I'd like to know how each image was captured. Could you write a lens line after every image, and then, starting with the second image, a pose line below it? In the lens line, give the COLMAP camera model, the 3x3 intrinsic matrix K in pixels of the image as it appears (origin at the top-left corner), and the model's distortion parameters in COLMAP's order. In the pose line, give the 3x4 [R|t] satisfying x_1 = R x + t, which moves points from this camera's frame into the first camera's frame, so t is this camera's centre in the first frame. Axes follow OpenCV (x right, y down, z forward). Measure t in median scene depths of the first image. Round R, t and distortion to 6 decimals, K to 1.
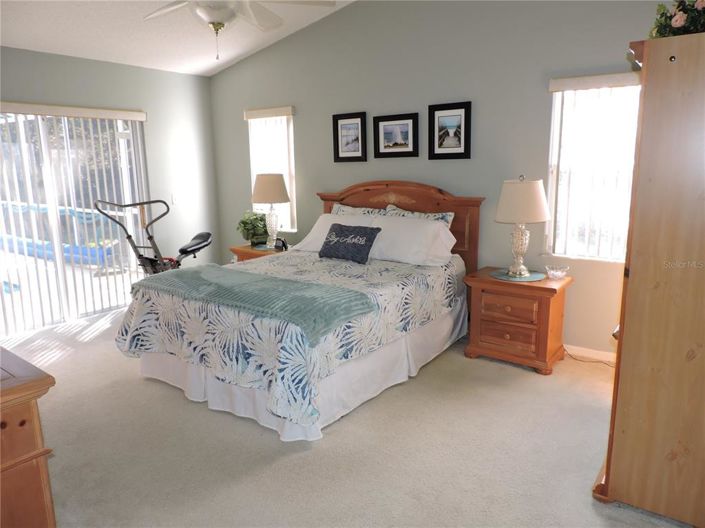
lens RADIAL K [[502.1, 0, 353.1], [0, 502.1, 261.8], [0, 0, 1]] dist [-0.020850, 0.005509]
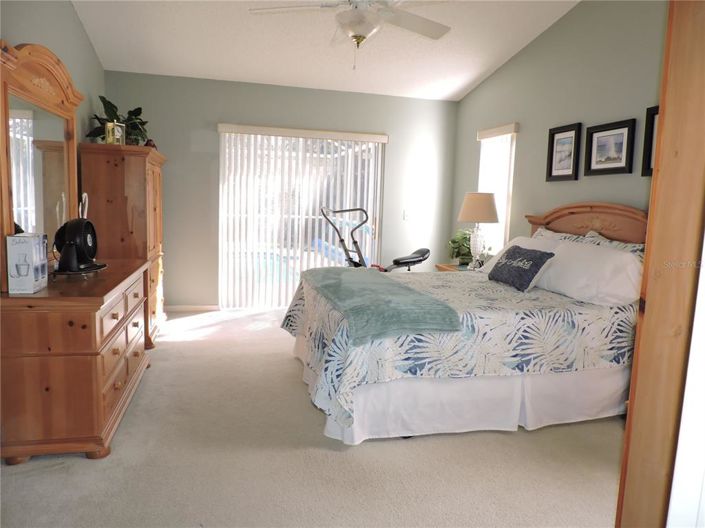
lens RADIAL K [[502.1, 0, 353.7], [0, 502.1, 261.8], [0, 0, 1]] dist [-0.020850, 0.005509]
pose [[0.780391, 0.116997, -0.614249, 0.333337], [-0.165269, 0.986000, -0.022165, 0.022352], [0.603056, 0.118813, 0.788801, 0.146610]]
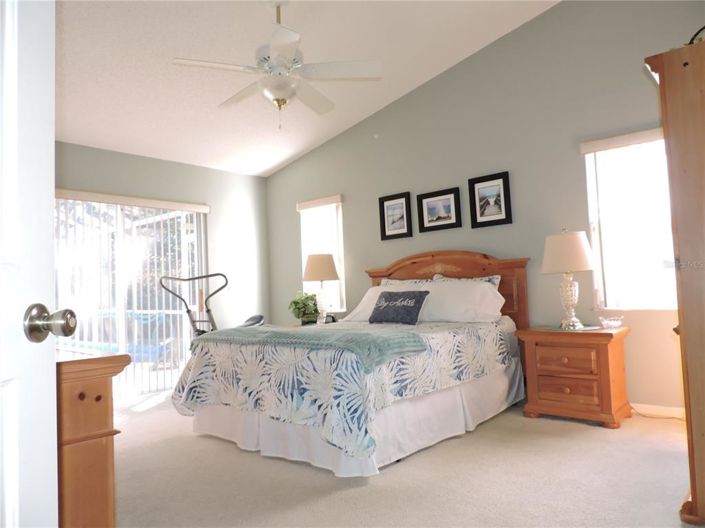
lens RADIAL K [[502.1, 0, 354.1], [0, 502.1, 262.3], [0, 0, 1]] dist [-0.020850, 0.005509]
pose [[0.996176, -0.031365, -0.081545, -0.012642], [0.010395, 0.969258, -0.245827, 0.136432], [0.086749, 0.244040, 0.965878, -0.020197]]
